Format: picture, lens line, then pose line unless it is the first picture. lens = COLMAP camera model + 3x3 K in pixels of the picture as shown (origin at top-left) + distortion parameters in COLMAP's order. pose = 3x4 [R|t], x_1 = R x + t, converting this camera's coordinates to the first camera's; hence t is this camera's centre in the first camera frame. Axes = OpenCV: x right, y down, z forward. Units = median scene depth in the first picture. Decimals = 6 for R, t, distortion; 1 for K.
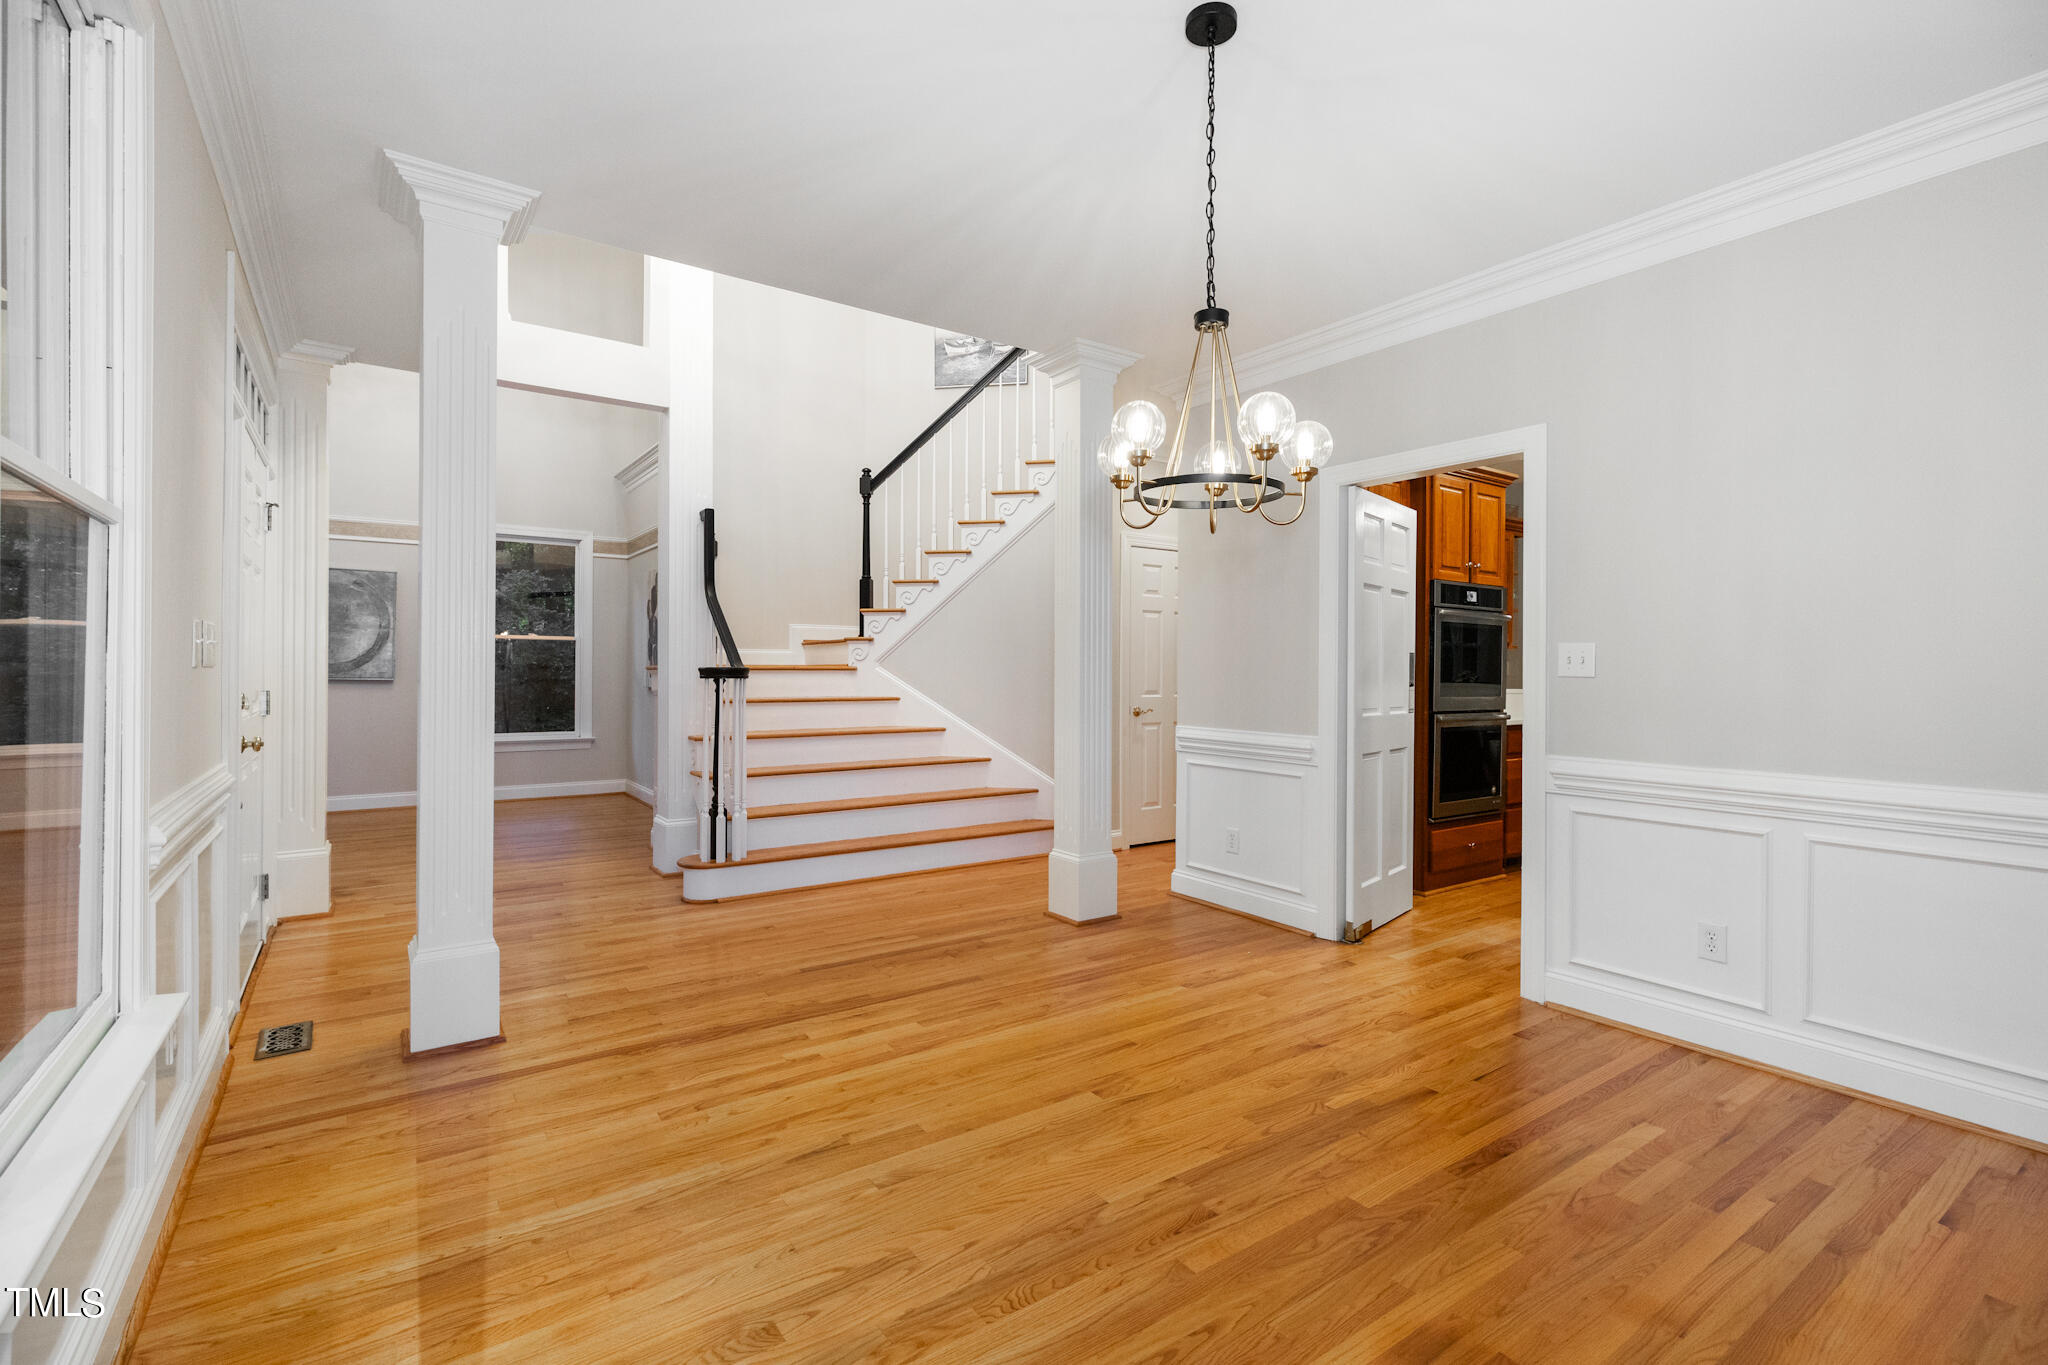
lens RADIAL K [[934.0, 0, 1021.5], [0, 934.0, 687.7], [0, 0, 1]] dist [0.004831, 0.000507]
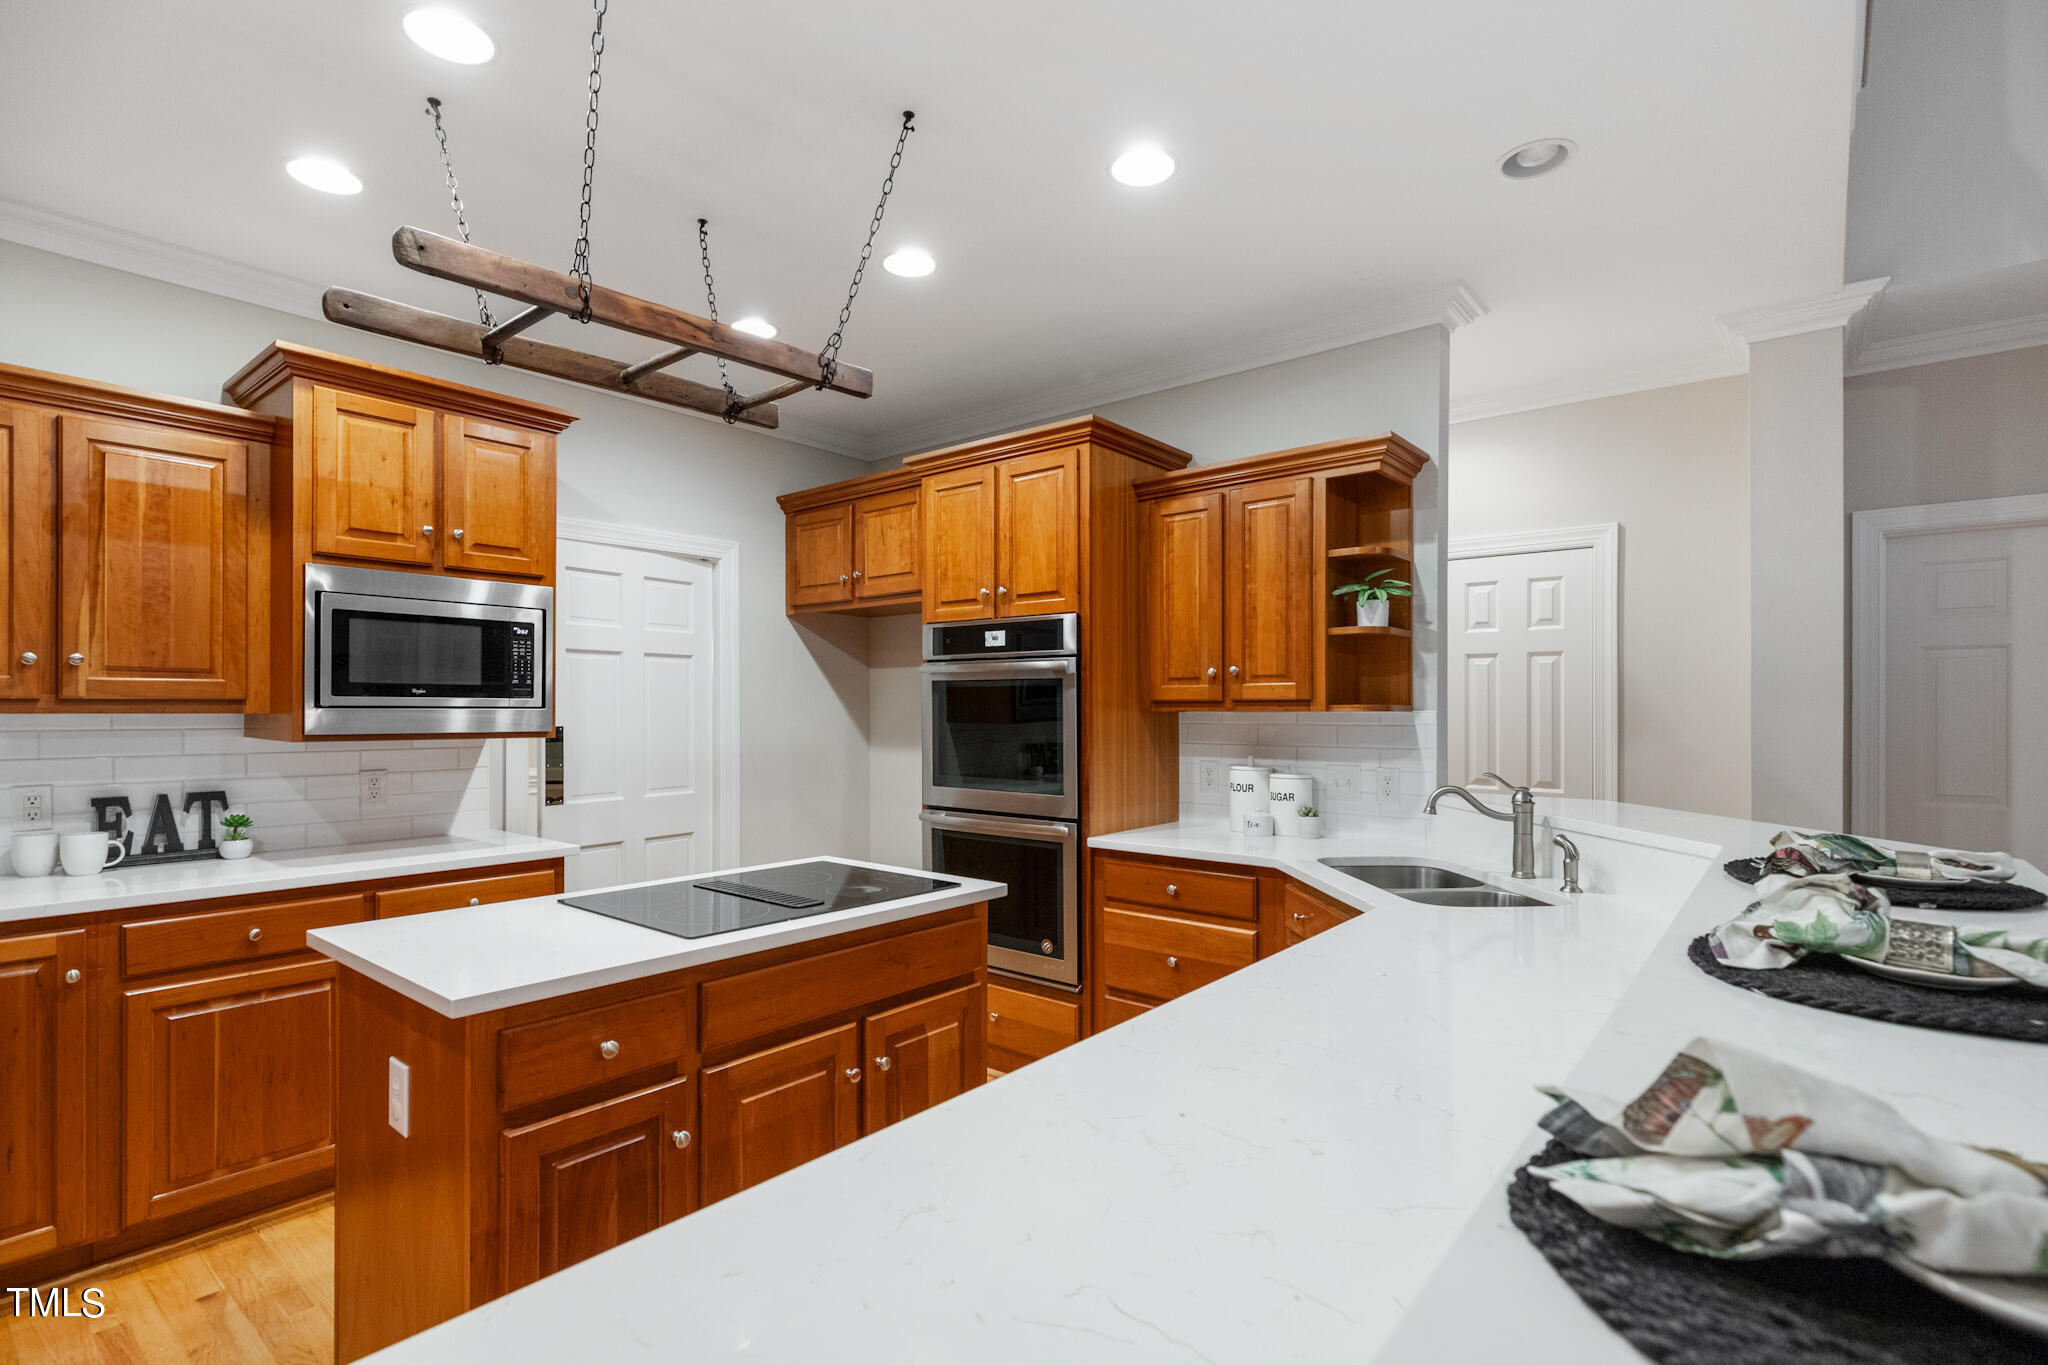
lens RADIAL K [[969.8, 0, 1030.3], [0, 969.8, 709.5], [0, 0, 1]] dist [0.003444, 0.000067]
pose [[0.267010, -0.005626, -0.963677, 1.789322], [-0.015332, 0.999832, -0.010085, -0.063557], [0.963572, 0.017468, 0.266879, 1.311183]]
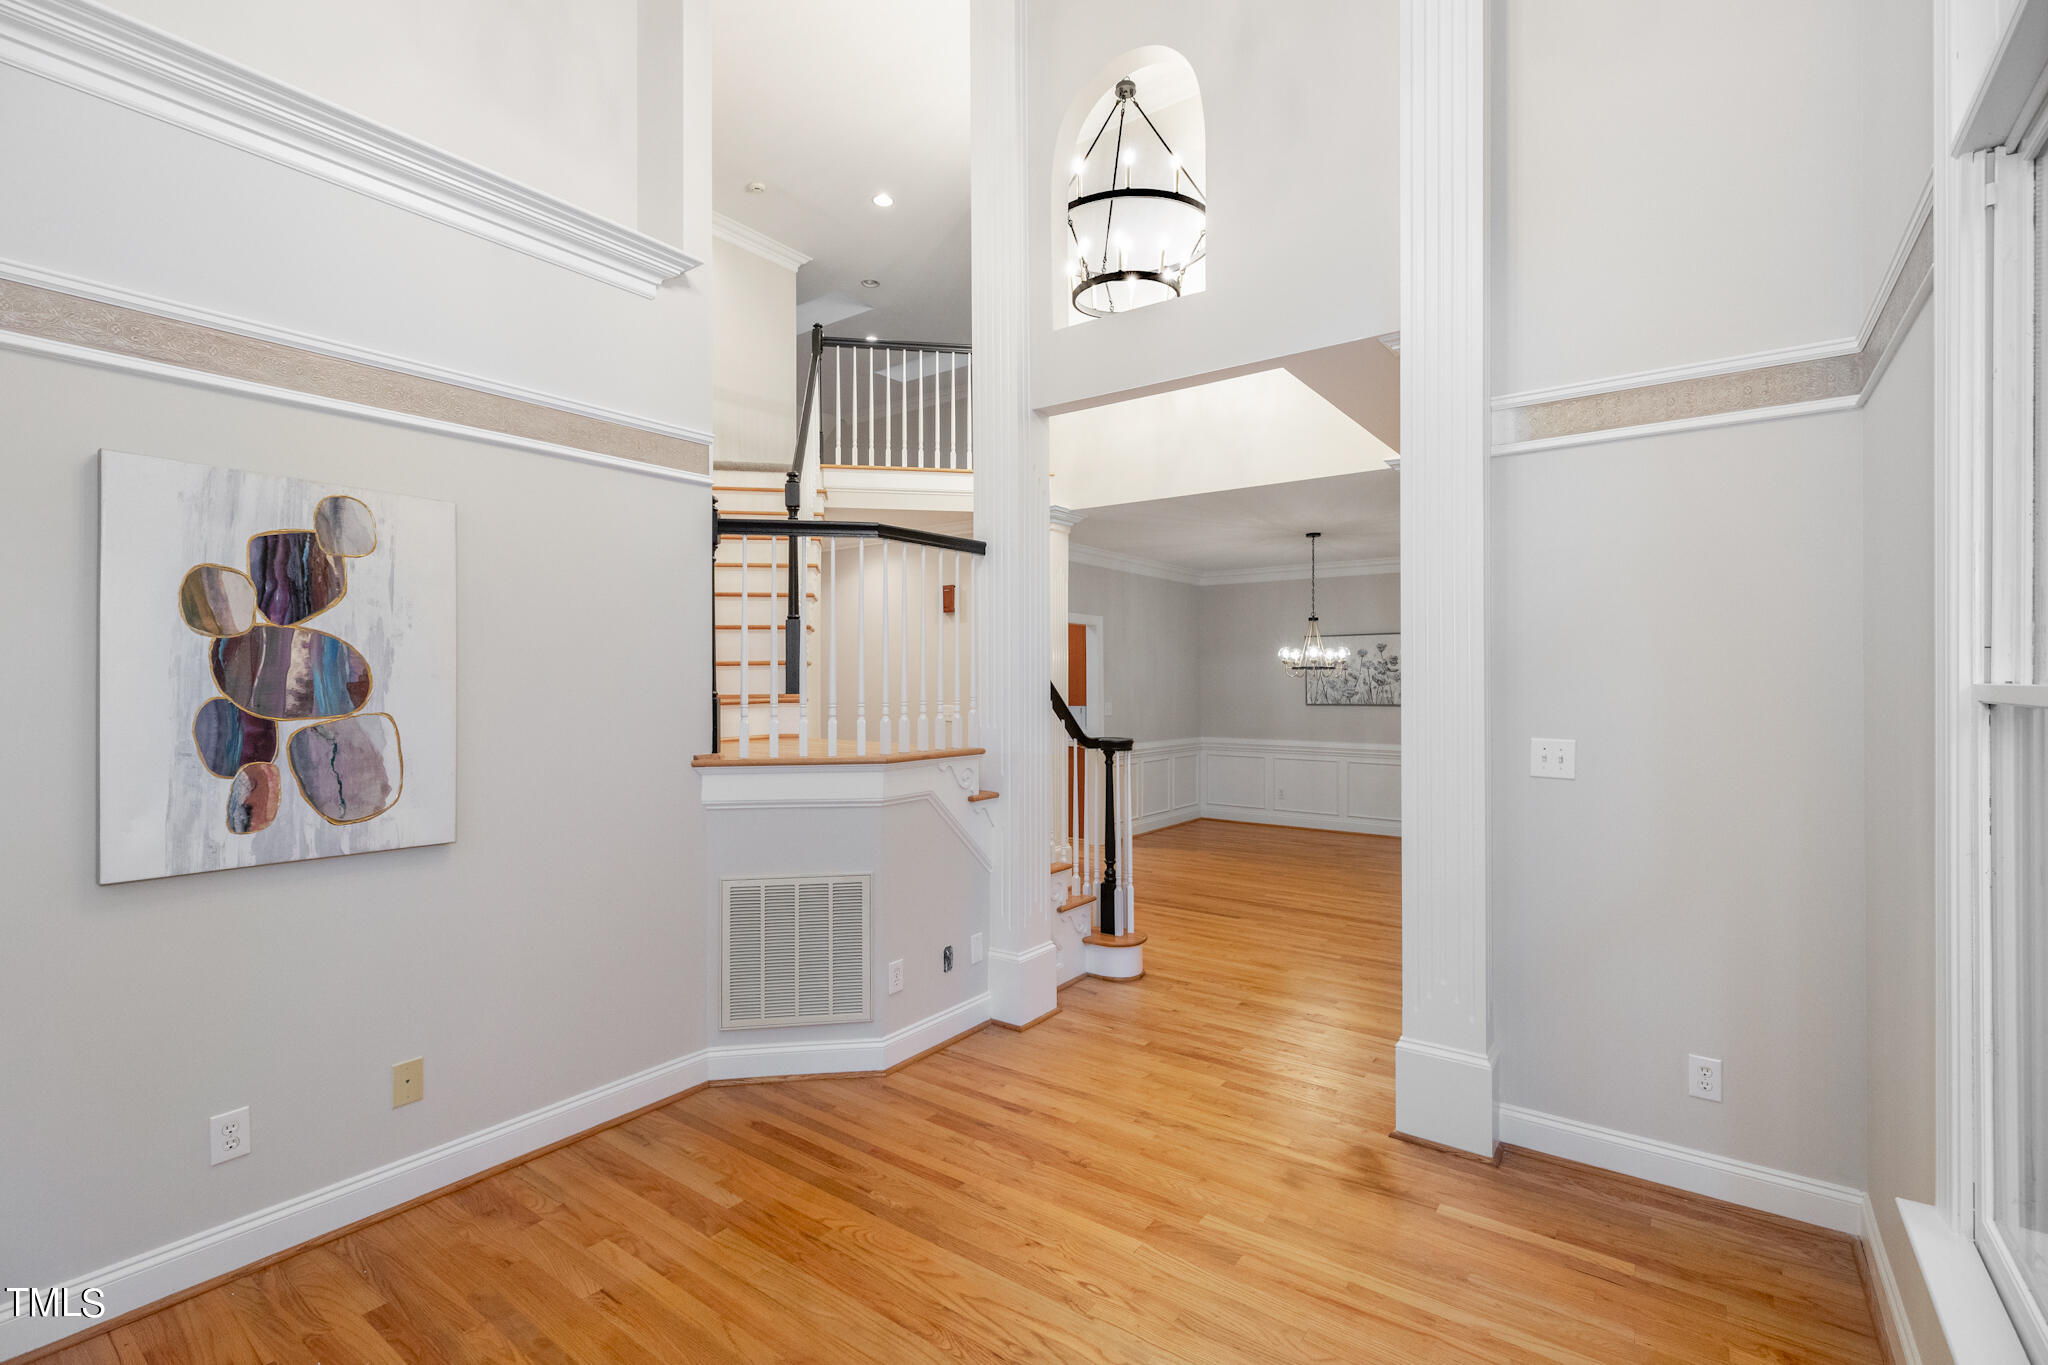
lens RADIAL K [[934.0, 0, 1021.5], [0, 934.0, 687.7], [0, 0, 1]] dist [0.004831, 0.000507]
pose [[-0.313090, -0.009774, 0.949673, -1.815887], [0.017248, 0.999724, 0.015976, -0.135157], [-0.949567, 0.021381, -0.312835, 2.035489]]
